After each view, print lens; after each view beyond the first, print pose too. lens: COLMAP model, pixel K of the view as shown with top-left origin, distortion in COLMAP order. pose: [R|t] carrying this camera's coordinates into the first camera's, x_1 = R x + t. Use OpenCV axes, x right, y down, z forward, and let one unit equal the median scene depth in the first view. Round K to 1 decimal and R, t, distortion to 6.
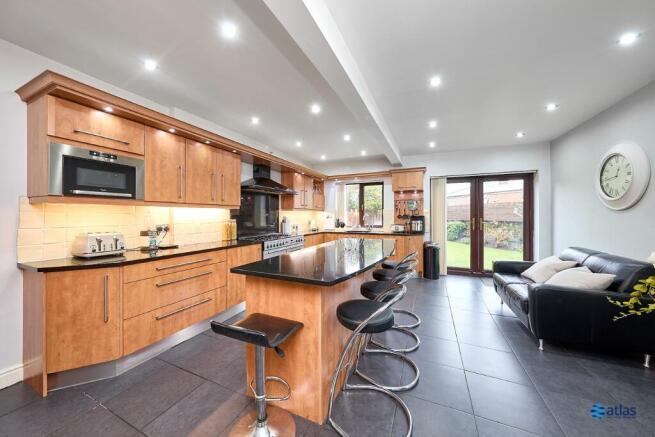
lens RADIAL K [[228.2, 0, 328.8], [0, 228.2, 215.0], [0, 0, 1]] dist [-0.001609, -0.000081]
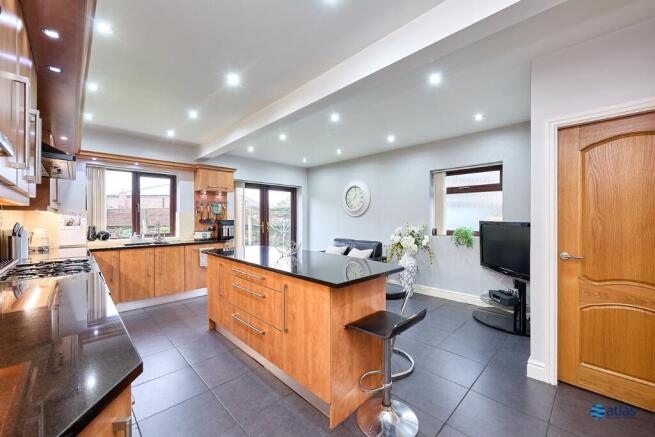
lens RADIAL K [[265.9, 0, 327.7], [0, 265.9, 219.2], [0, 0, 1]] dist [0.002428, 0.000081]
pose [[0.373798, -0.003383, 0.927504, -0.439965], [-0.000109, 0.999993, 0.003691, -0.003987], [-0.927510, -0.001481, 0.373795, 0.213174]]
